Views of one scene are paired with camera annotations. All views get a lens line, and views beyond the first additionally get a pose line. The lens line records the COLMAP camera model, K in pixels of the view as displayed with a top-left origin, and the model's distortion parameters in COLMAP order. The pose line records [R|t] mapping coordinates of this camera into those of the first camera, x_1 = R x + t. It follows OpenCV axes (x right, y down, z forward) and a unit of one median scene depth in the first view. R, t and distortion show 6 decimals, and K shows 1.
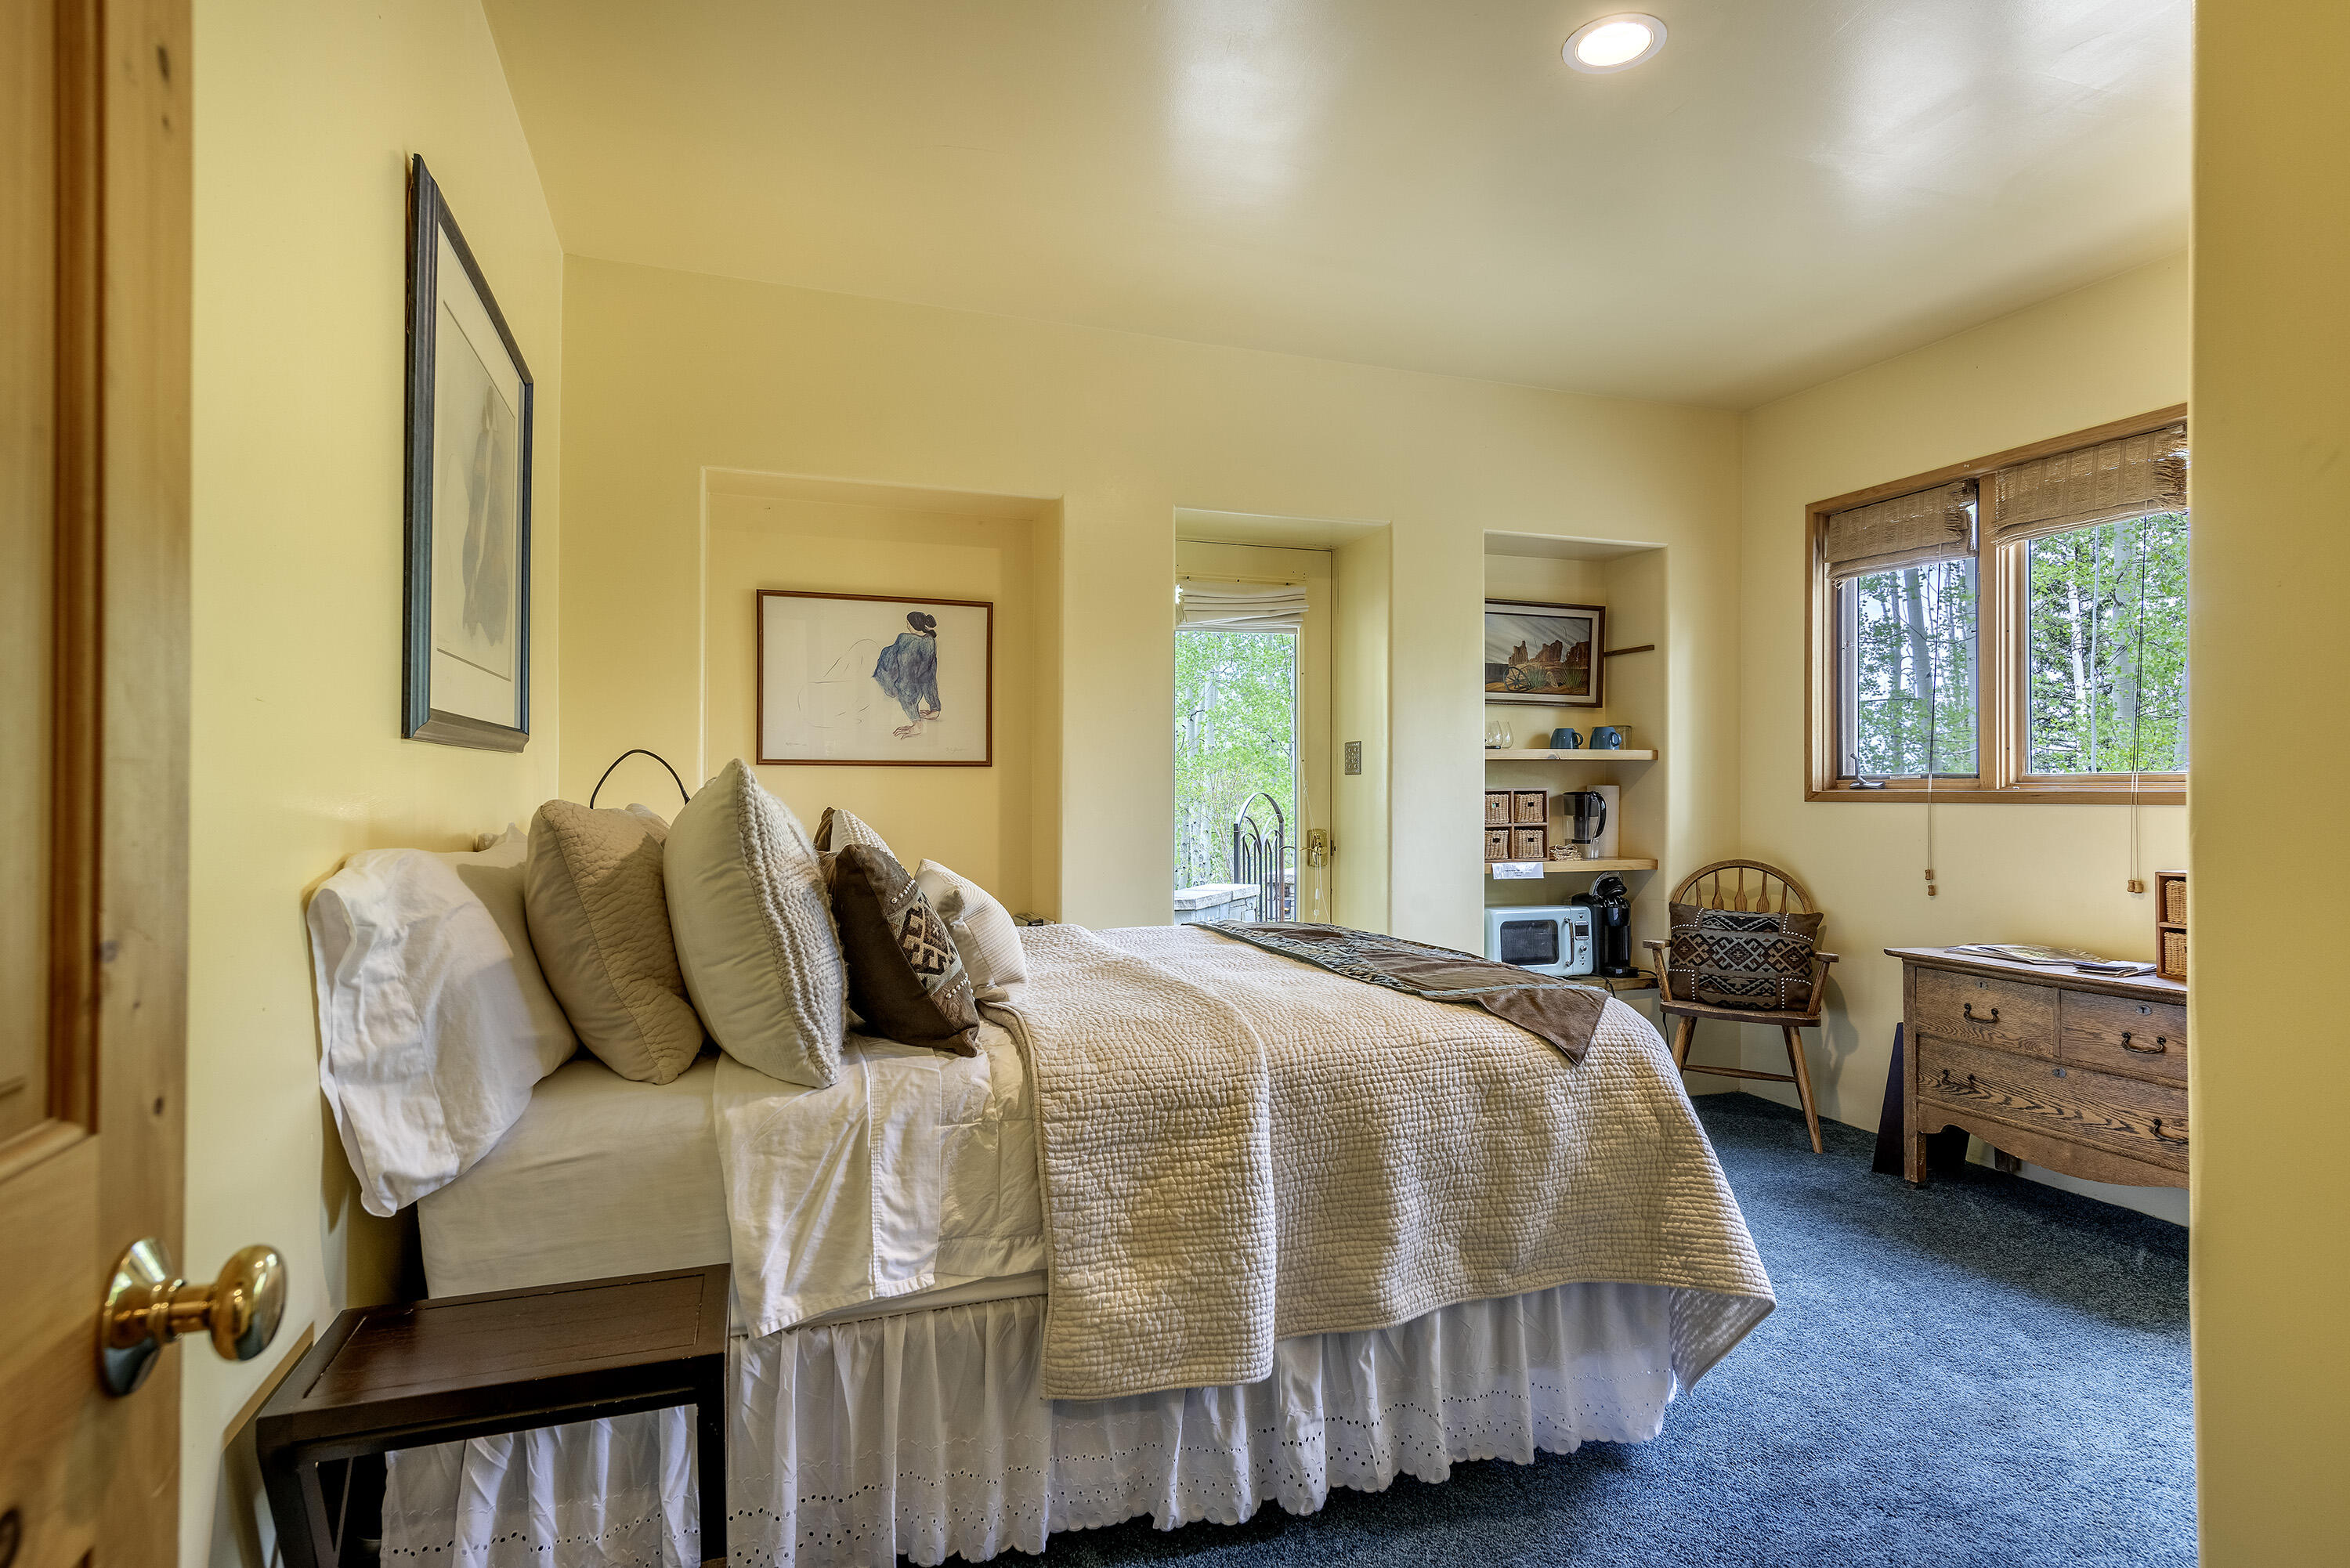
lens RADIAL K [[1232.4, 0, 1175.0], [0, 1232.4, 784.0], [0, 0, 1]] dist [-0.000210, -0.000028]
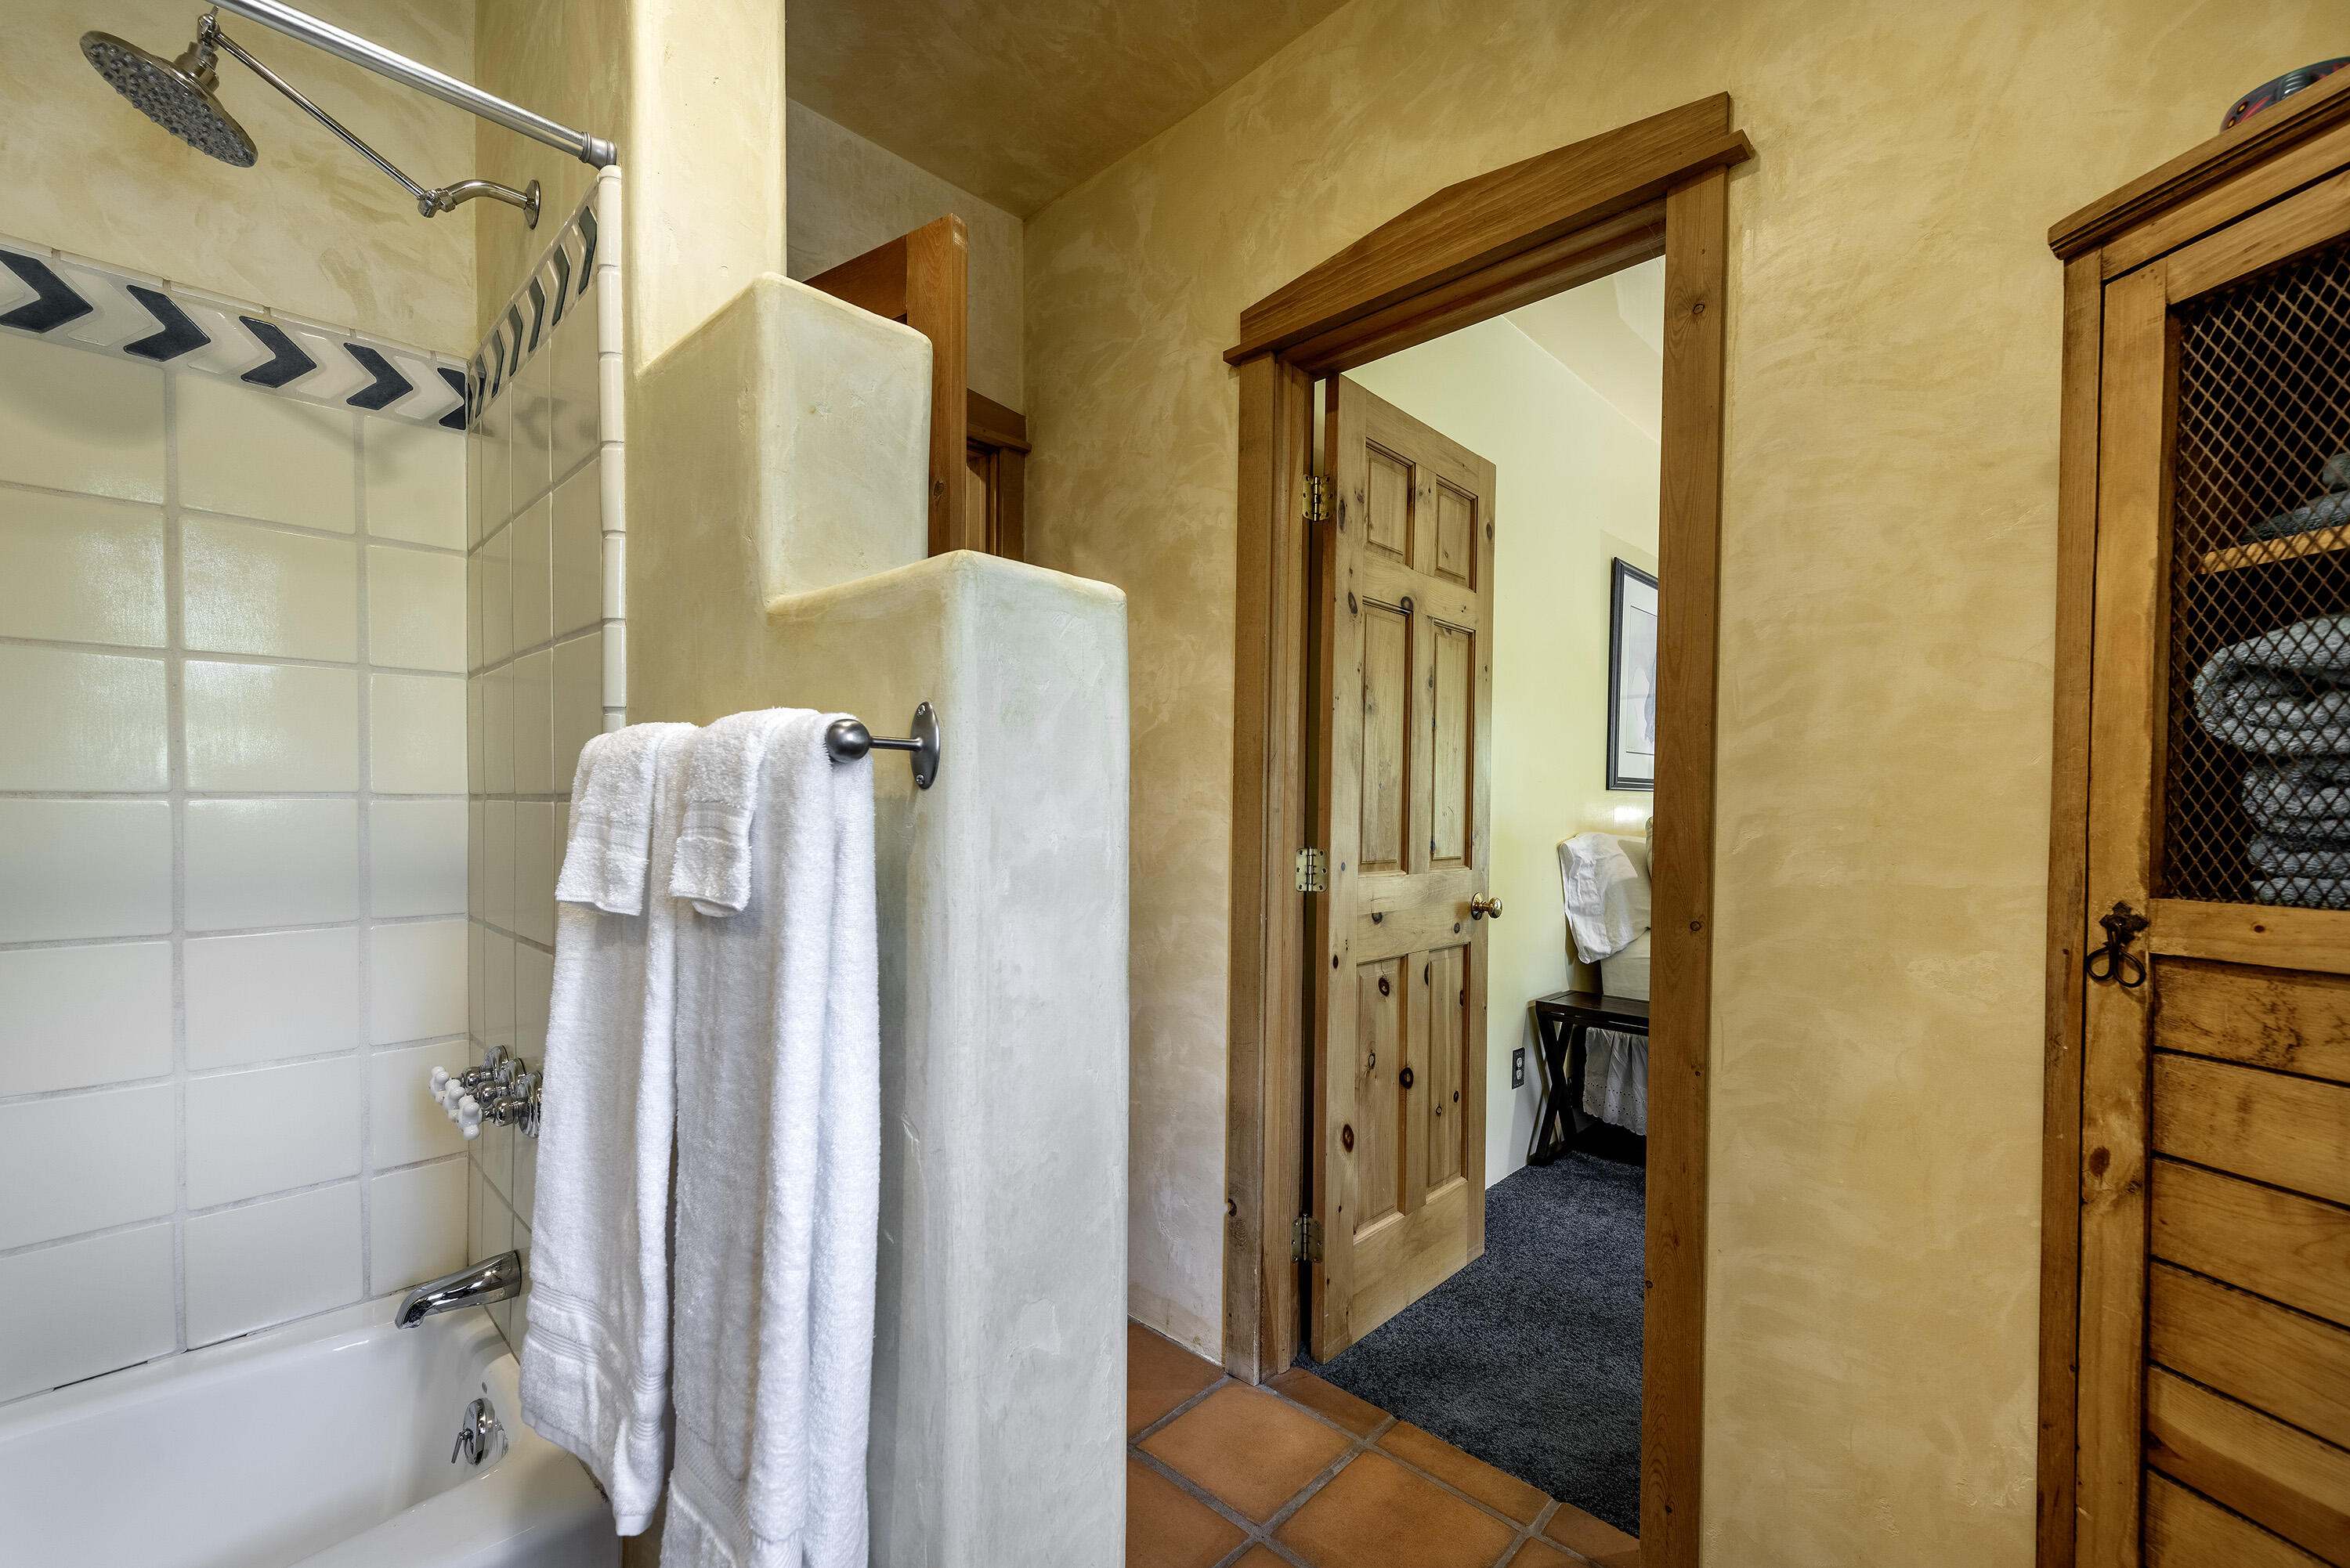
lens RADIAL K [[975.1, 0, 1180.8], [0, 975.1, 818.4], [0, 0, 1]] dist [0.035510, 0.000091]
pose [[0.441653, 0.016648, -0.897031, 0.939439], [-0.003814, 0.999854, 0.016679, -0.010389], [0.897178, -0.003945, 0.441652, -0.800571]]
